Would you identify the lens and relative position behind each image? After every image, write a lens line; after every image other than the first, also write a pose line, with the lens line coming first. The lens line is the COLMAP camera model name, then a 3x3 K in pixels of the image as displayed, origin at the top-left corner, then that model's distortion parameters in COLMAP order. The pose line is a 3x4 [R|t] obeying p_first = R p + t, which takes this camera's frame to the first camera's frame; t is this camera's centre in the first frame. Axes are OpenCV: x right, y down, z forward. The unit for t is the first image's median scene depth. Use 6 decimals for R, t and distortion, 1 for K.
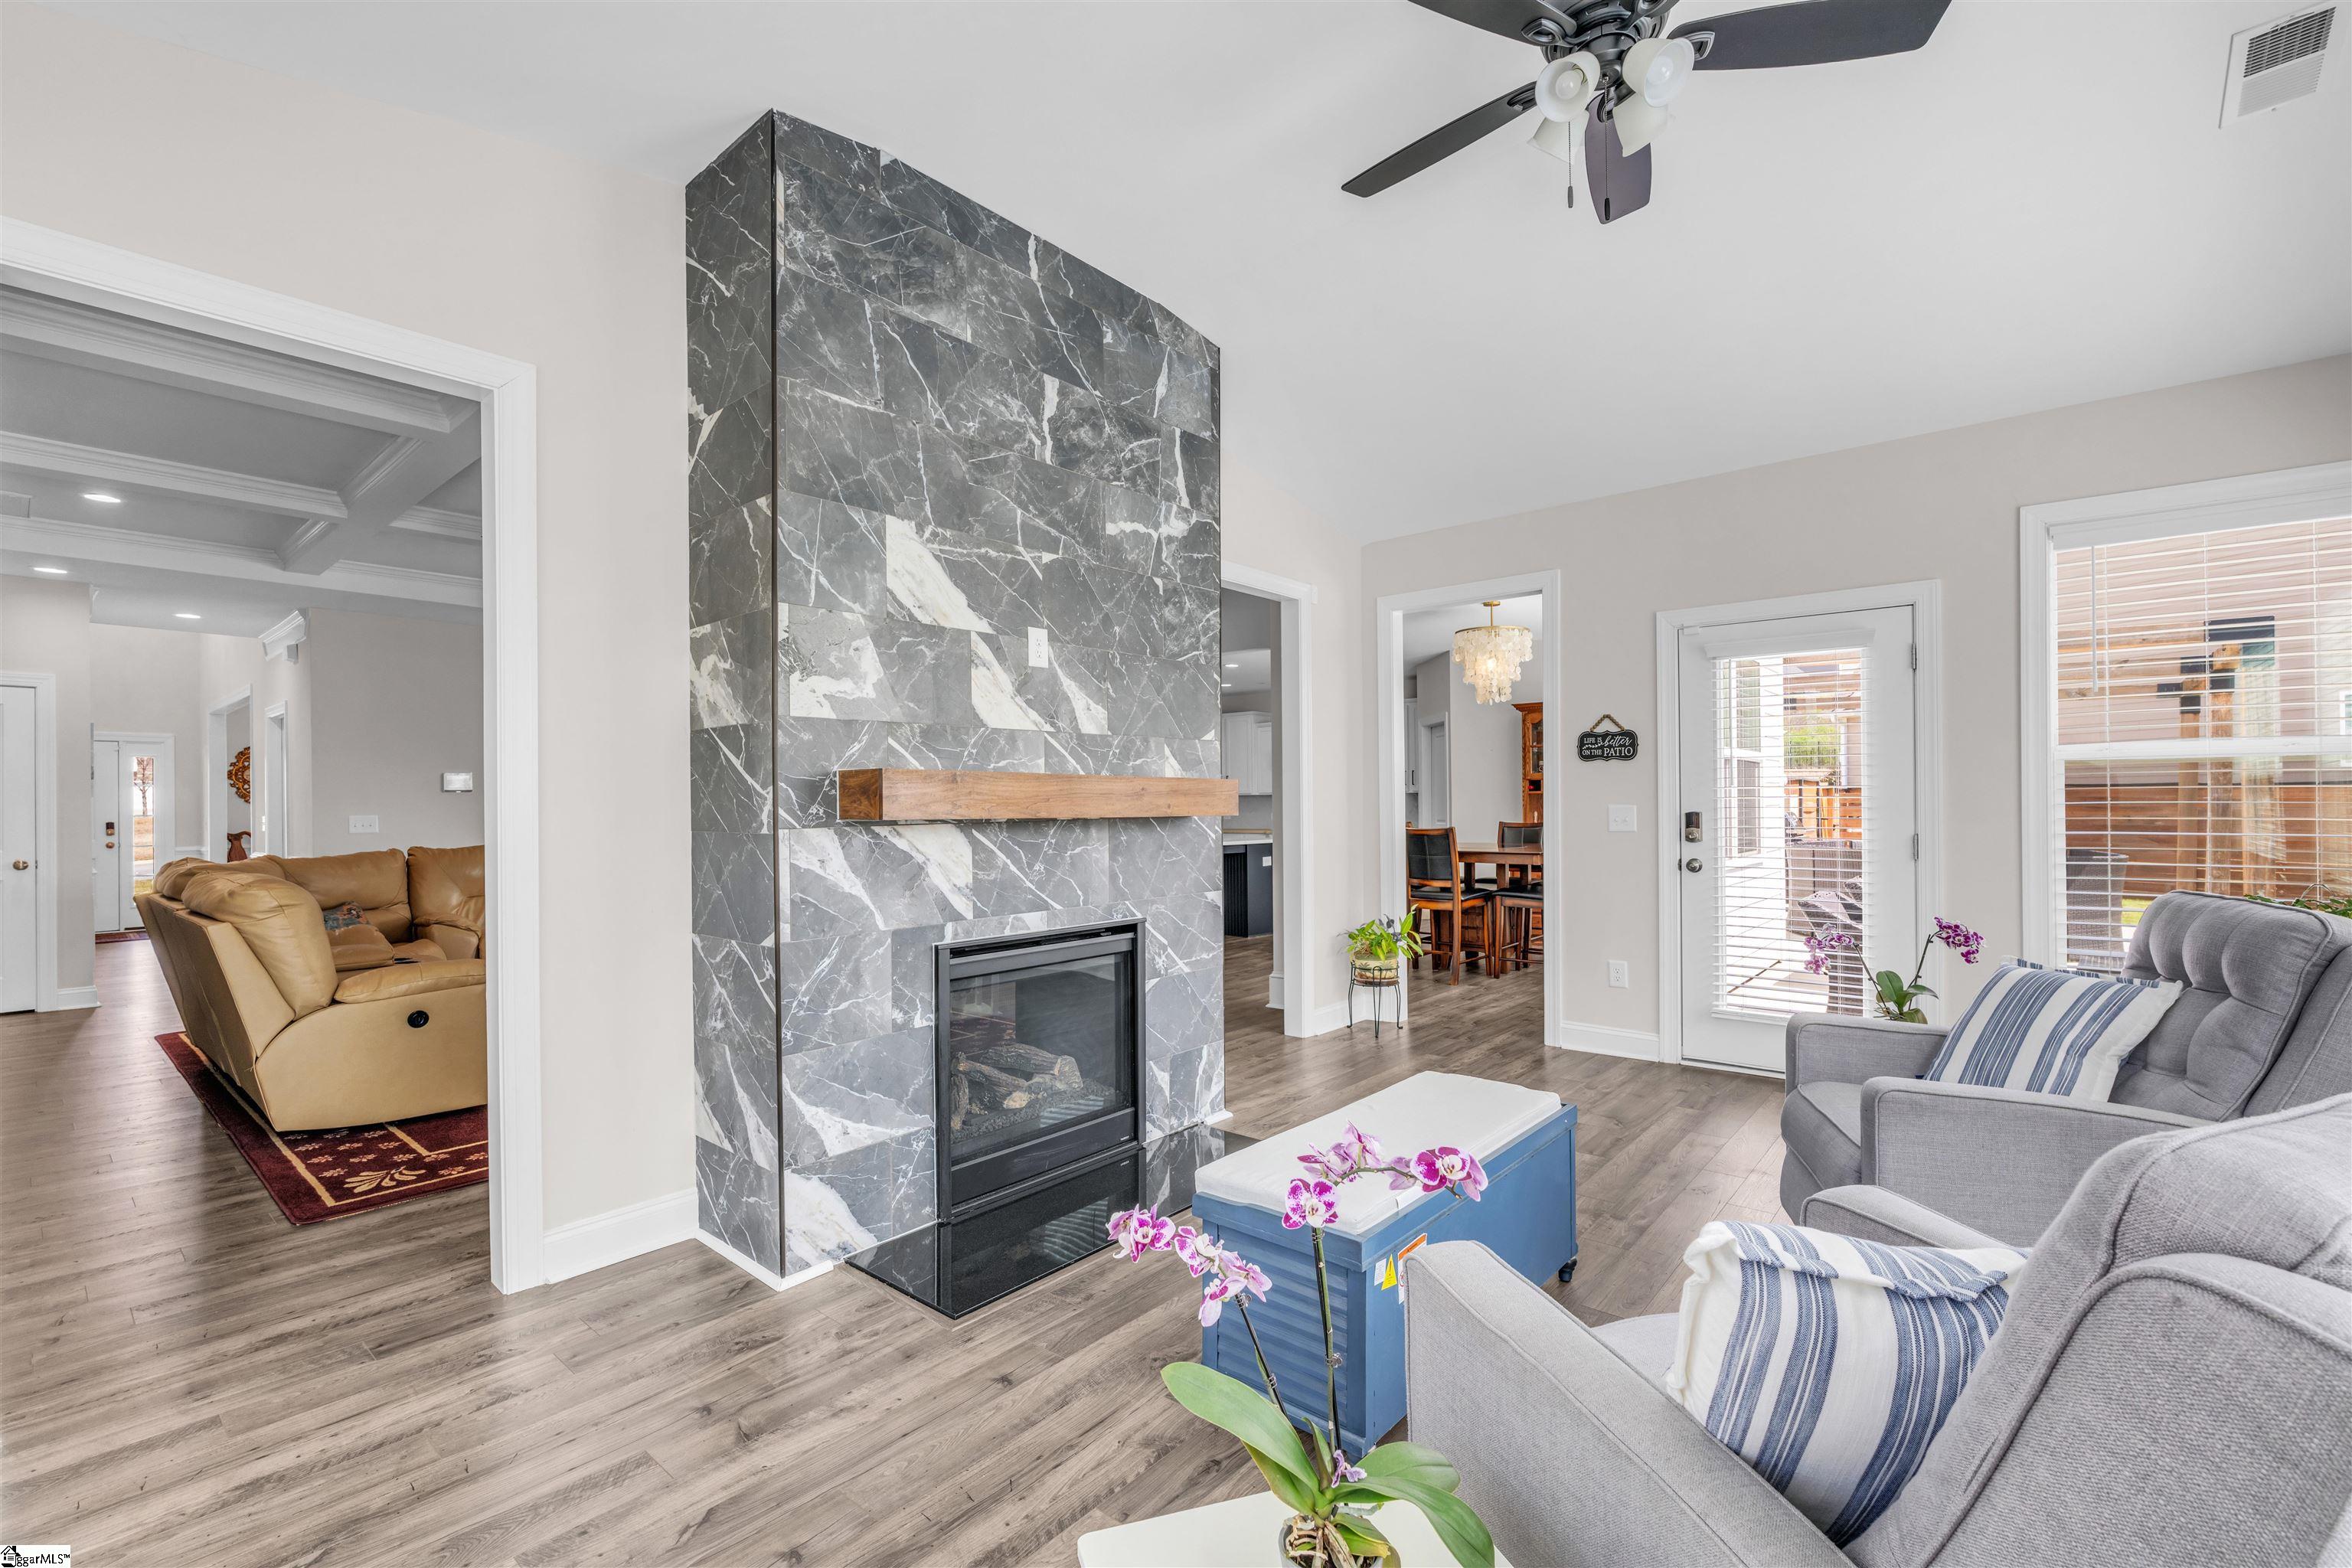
lens RADIAL K [[1028.1, 0, 1173.8], [0, 1028.1, 798.8], [0, 0, 1]] dist [-0.001797, 0.000003]
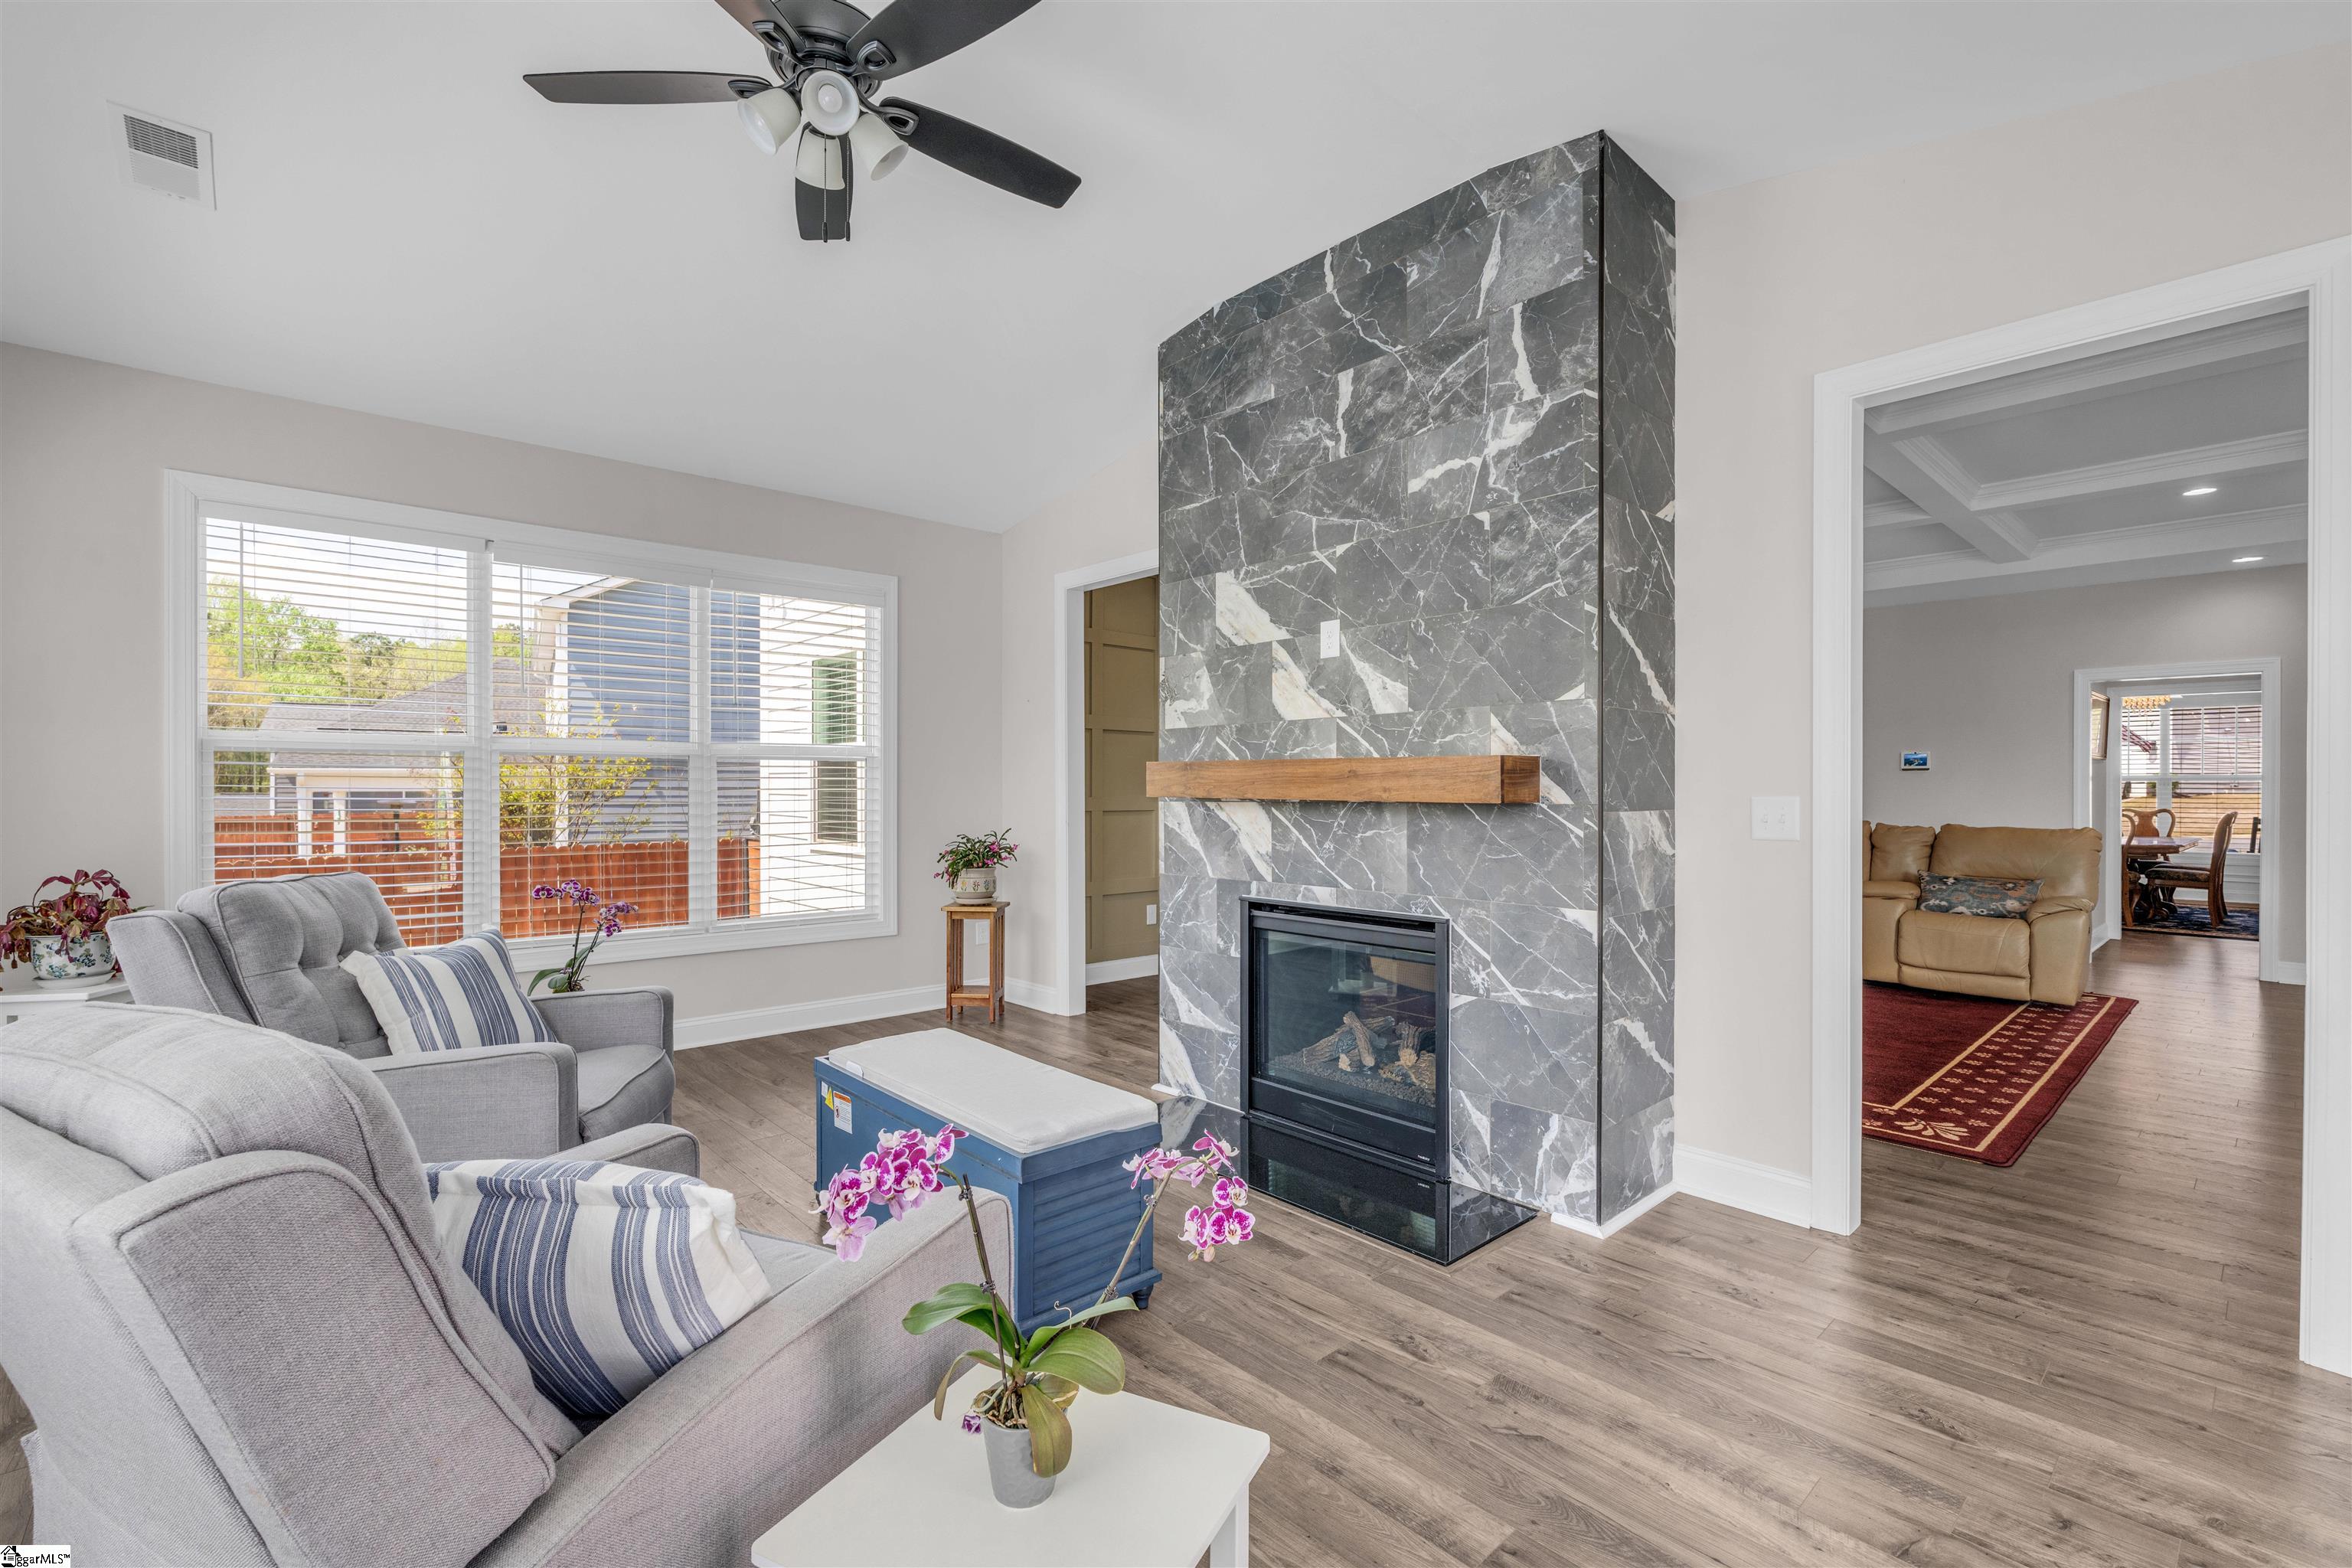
lens RADIAL K [[1042.3, 0, 1183.3], [0, 1042.3, 791.8], [0, 0, 1]] dist [-0.002450, -0.000307]
pose [[-0.129065, 0.012428, -0.991558, 0.950945], [0.006625, 0.999910, 0.011670, -0.003047], [0.991614, -0.005063, -0.129135, 0.982172]]
